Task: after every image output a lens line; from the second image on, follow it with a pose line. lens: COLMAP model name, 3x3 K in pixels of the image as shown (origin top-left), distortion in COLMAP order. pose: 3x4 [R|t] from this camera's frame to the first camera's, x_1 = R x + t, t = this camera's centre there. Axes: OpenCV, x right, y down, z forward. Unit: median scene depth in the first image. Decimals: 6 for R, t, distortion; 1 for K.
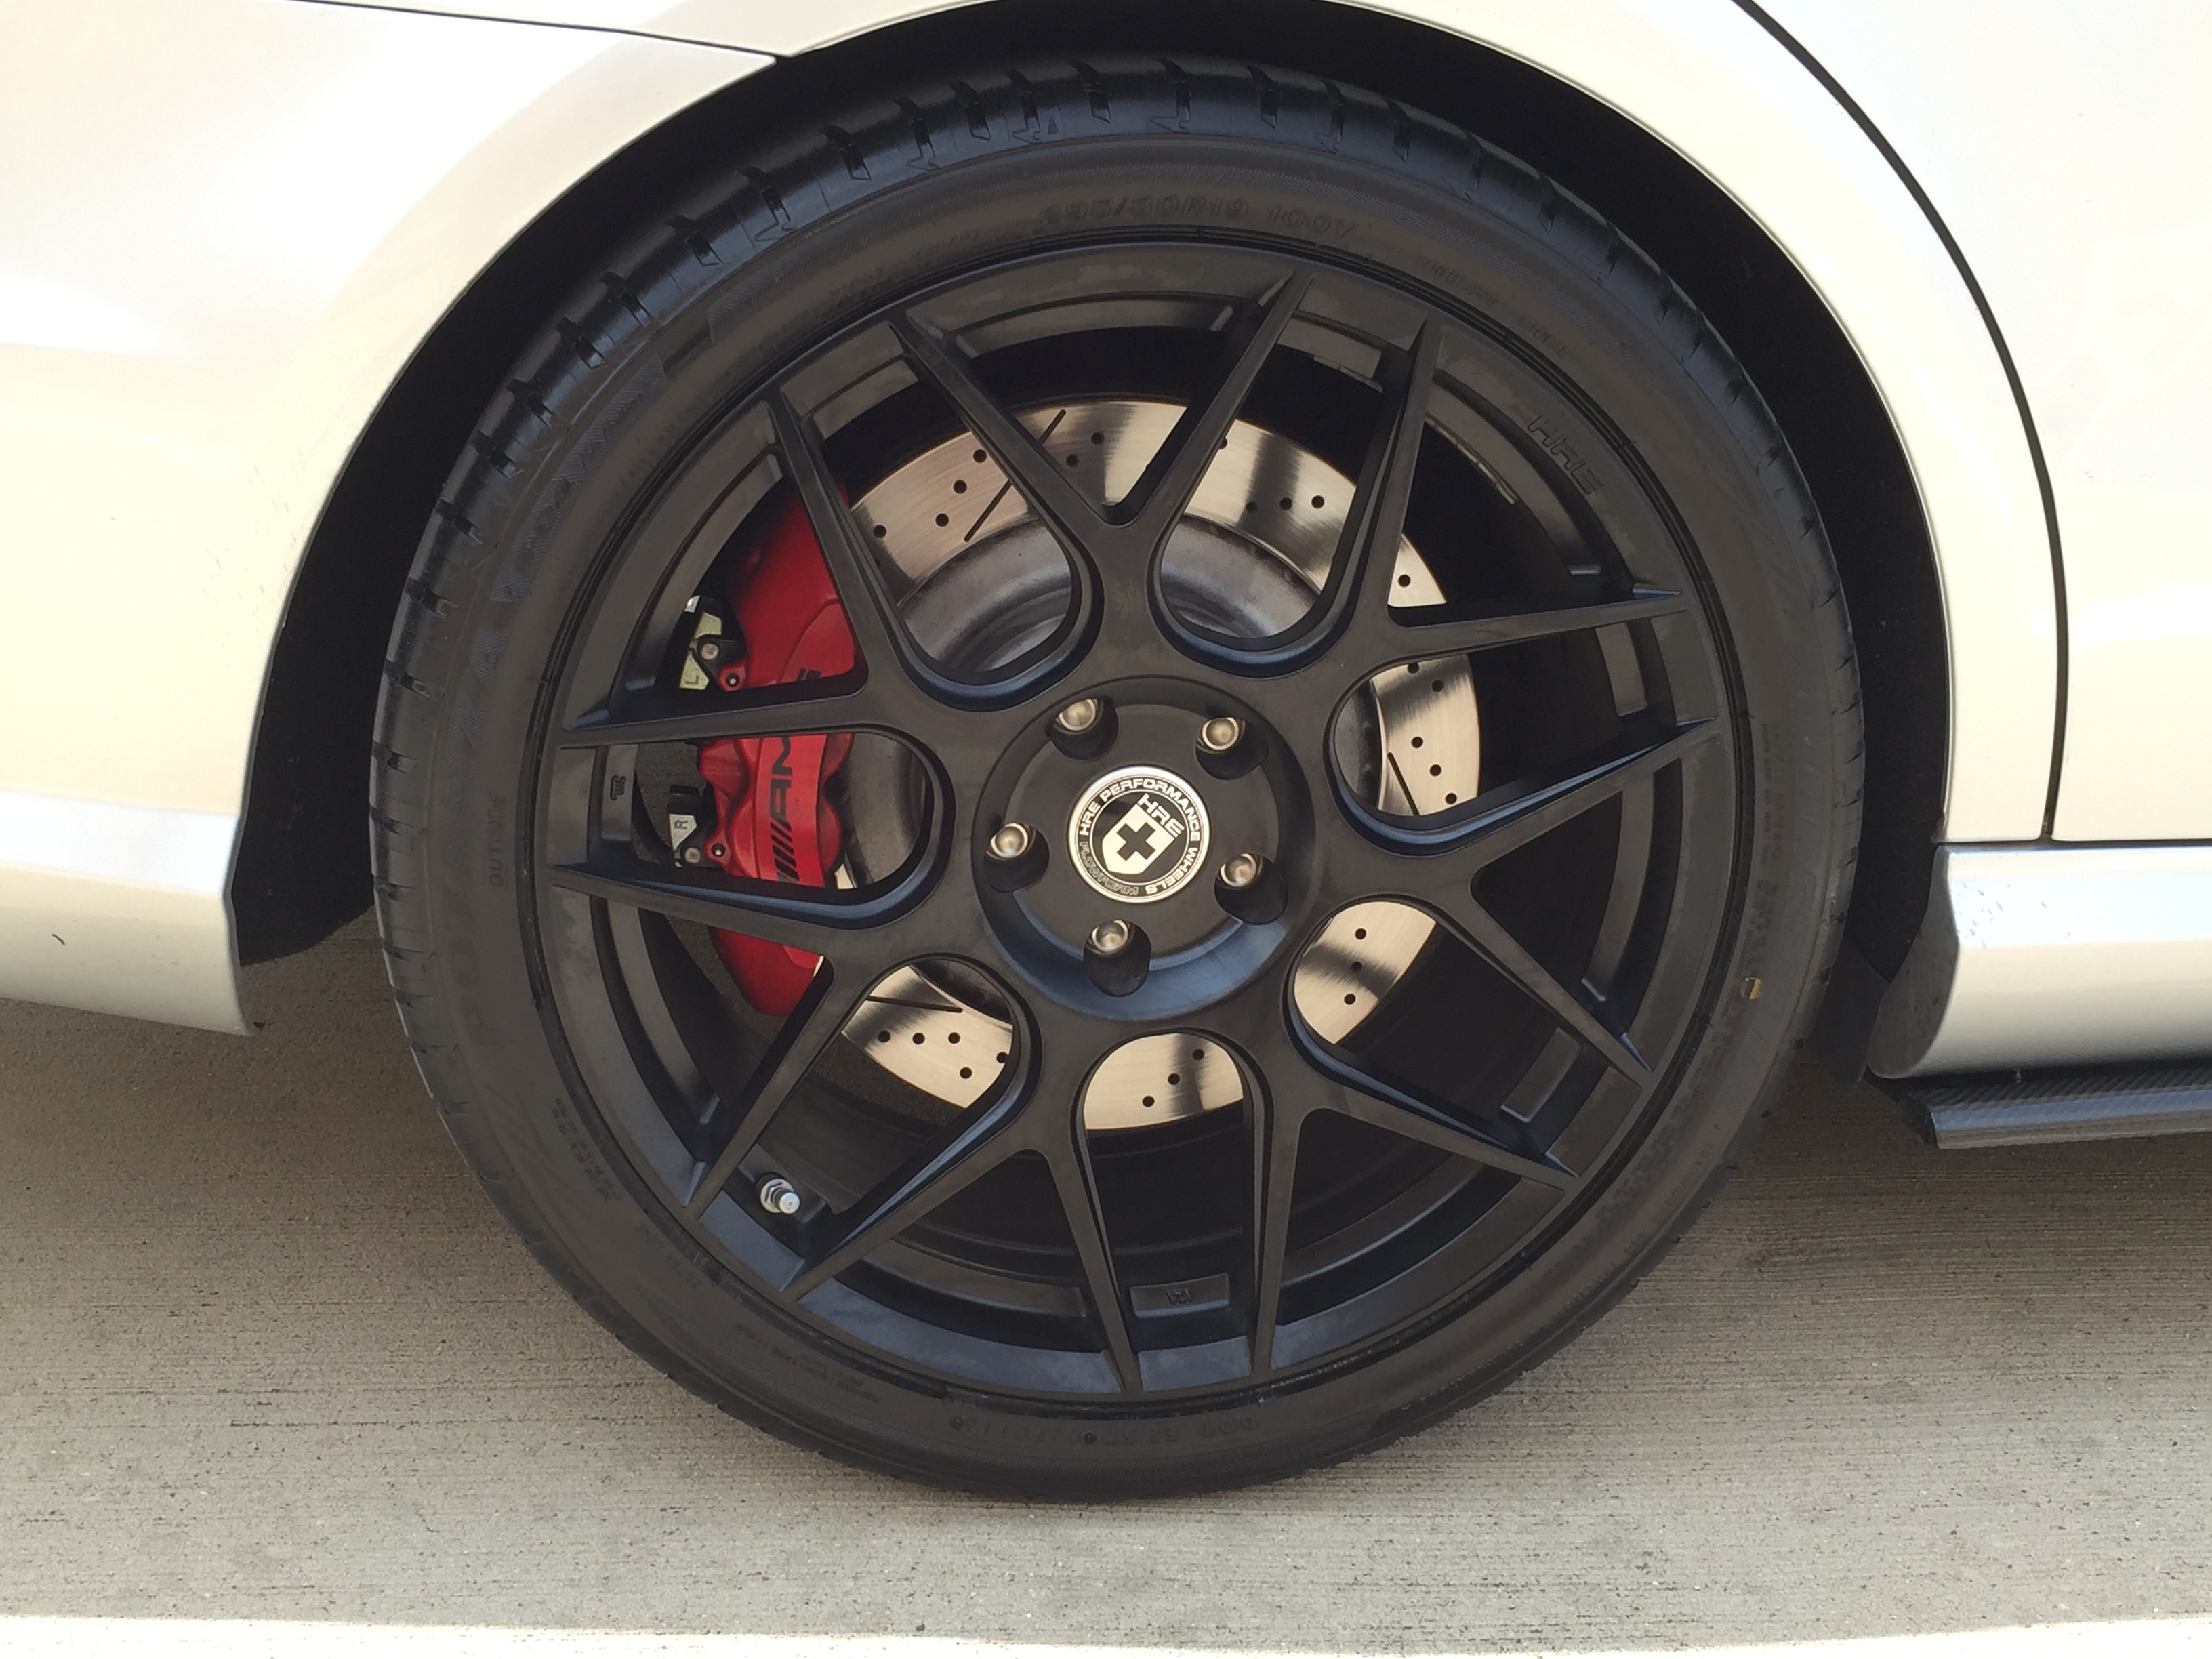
lens RADIAL K [[2748.3, 0, 1106.0], [0, 2748.3, 829.5], [0, 0, 1]] dist [0.089323, -0.031405]
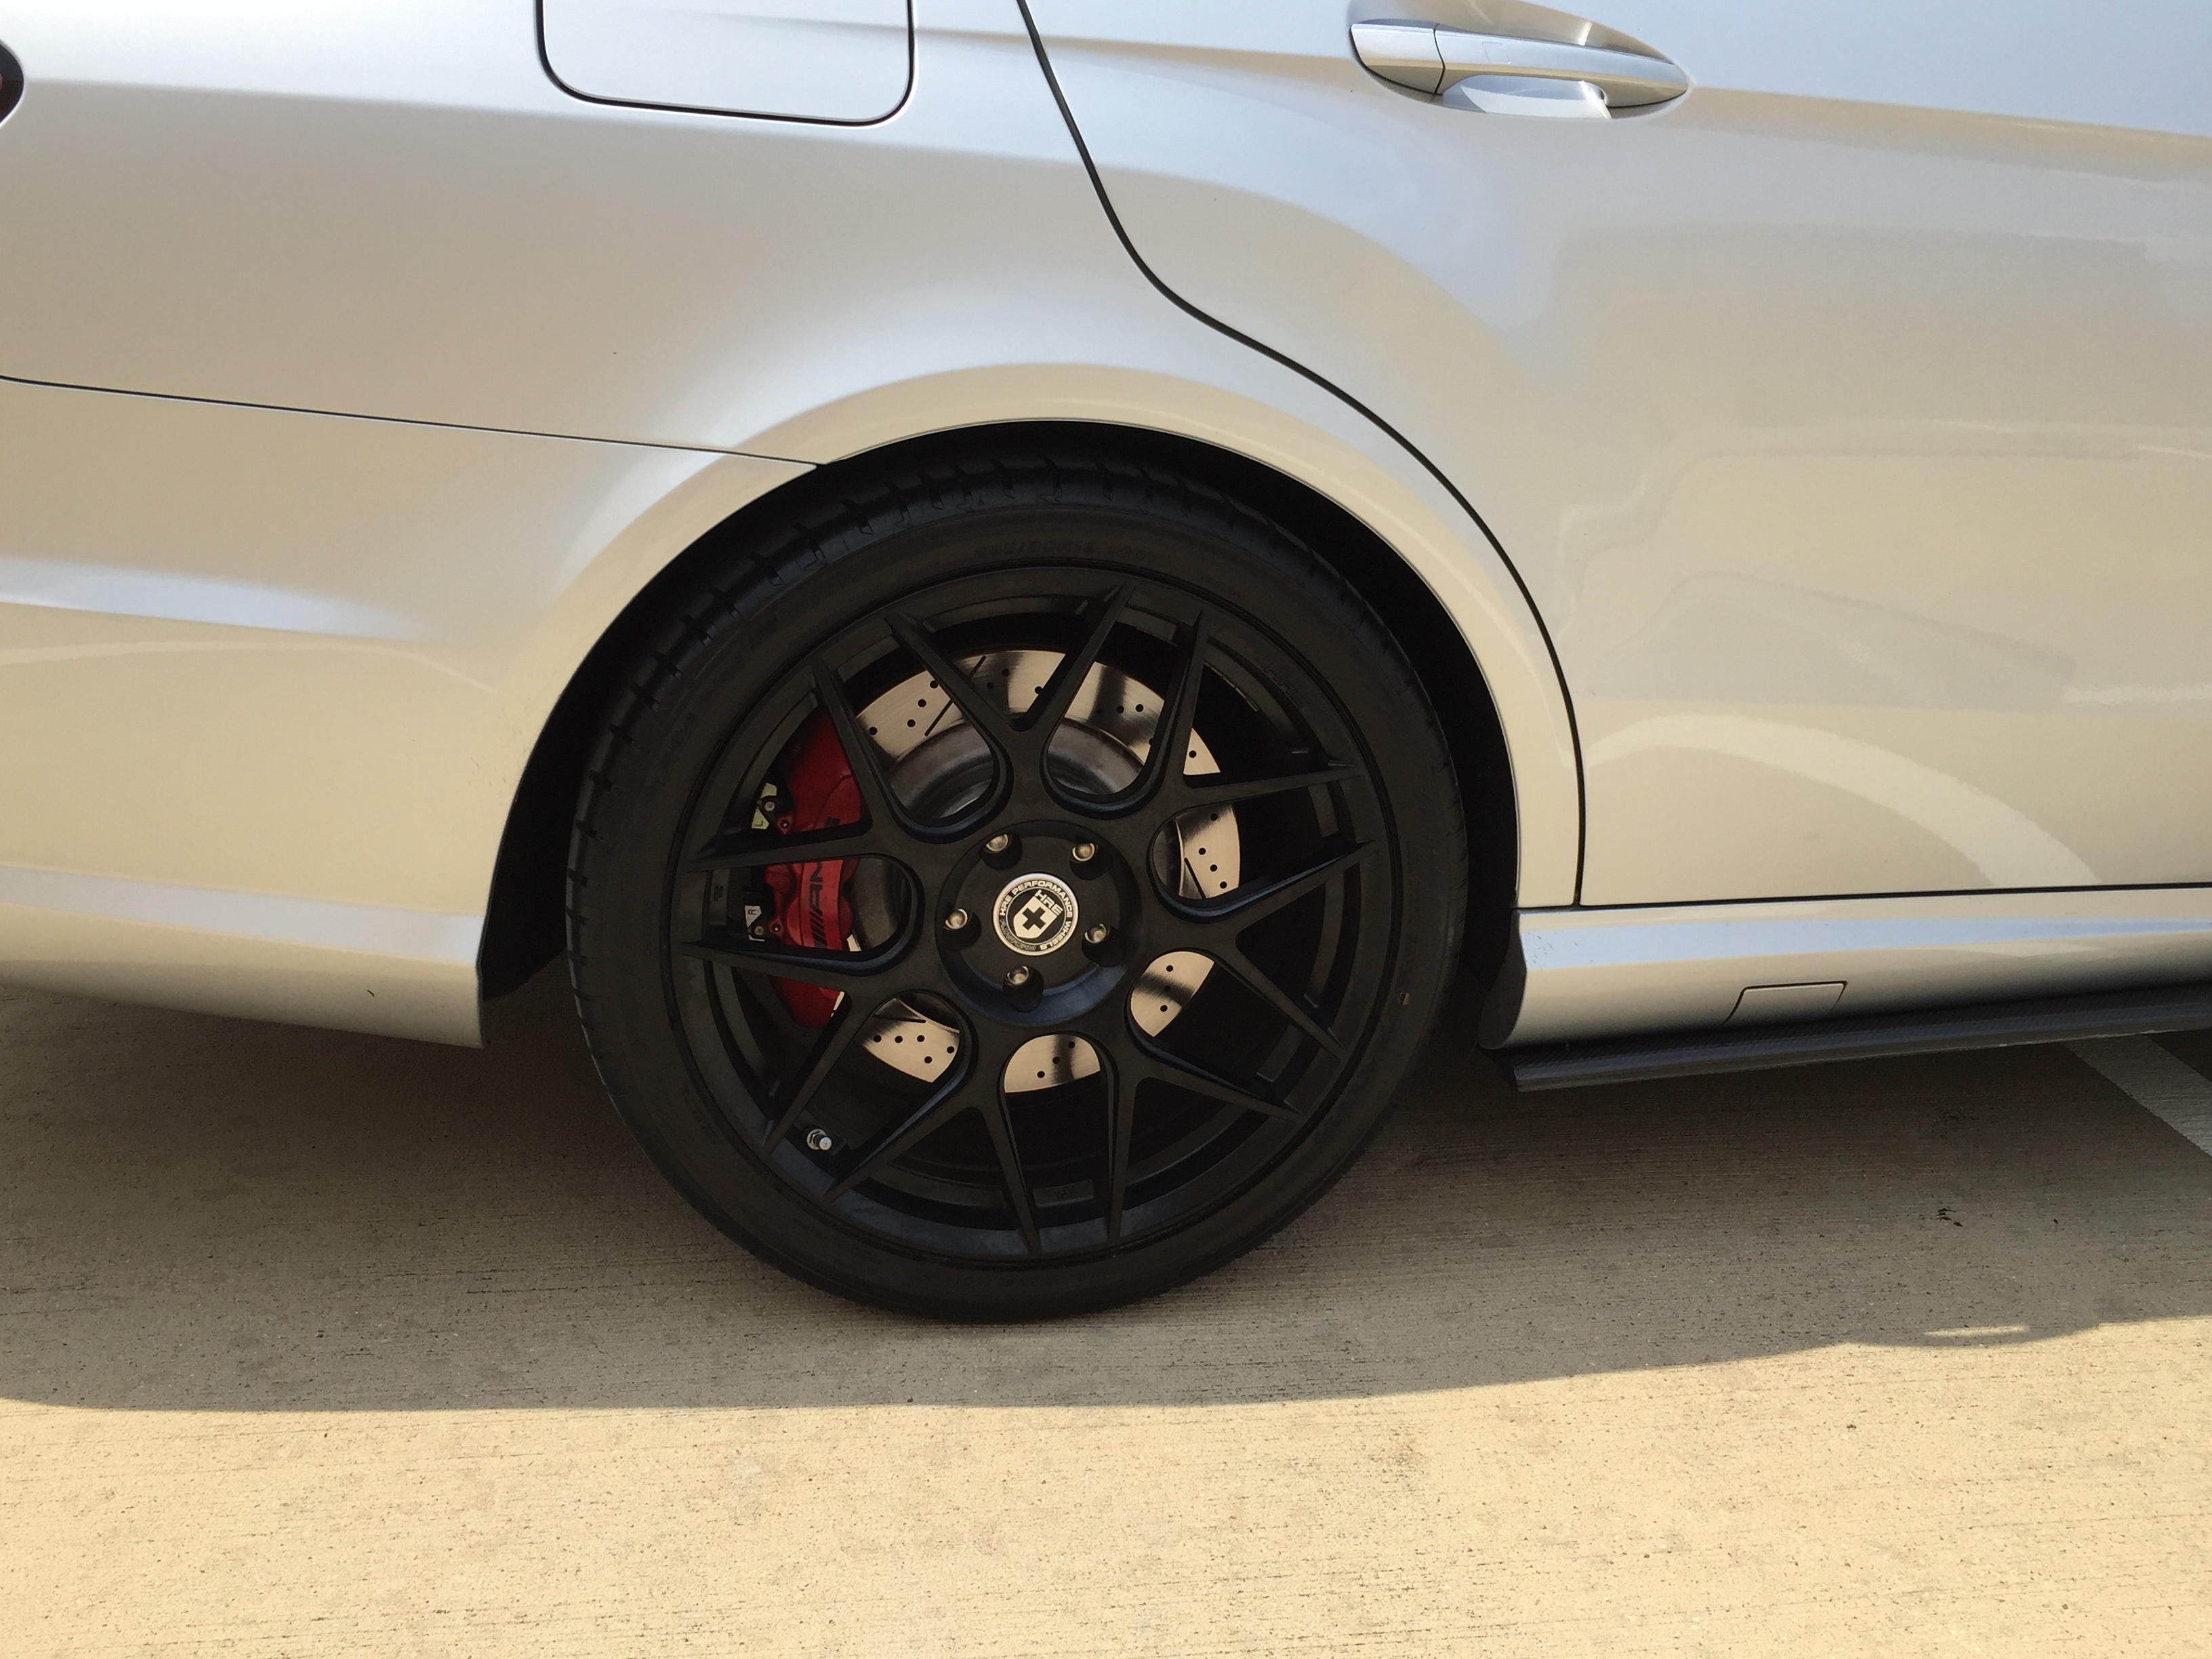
lens RADIAL K [[2136.1, 0, 1106.0], [0, 2136.1, 829.5], [0, 0, 1]] dist [0.111526, -0.078921]
pose [[0.997684, -0.016206, 0.066059, -0.029415], [0.016540, 0.999853, -0.004512, -0.042131], [-0.065976, 0.005595, 0.997806, -0.280432]]
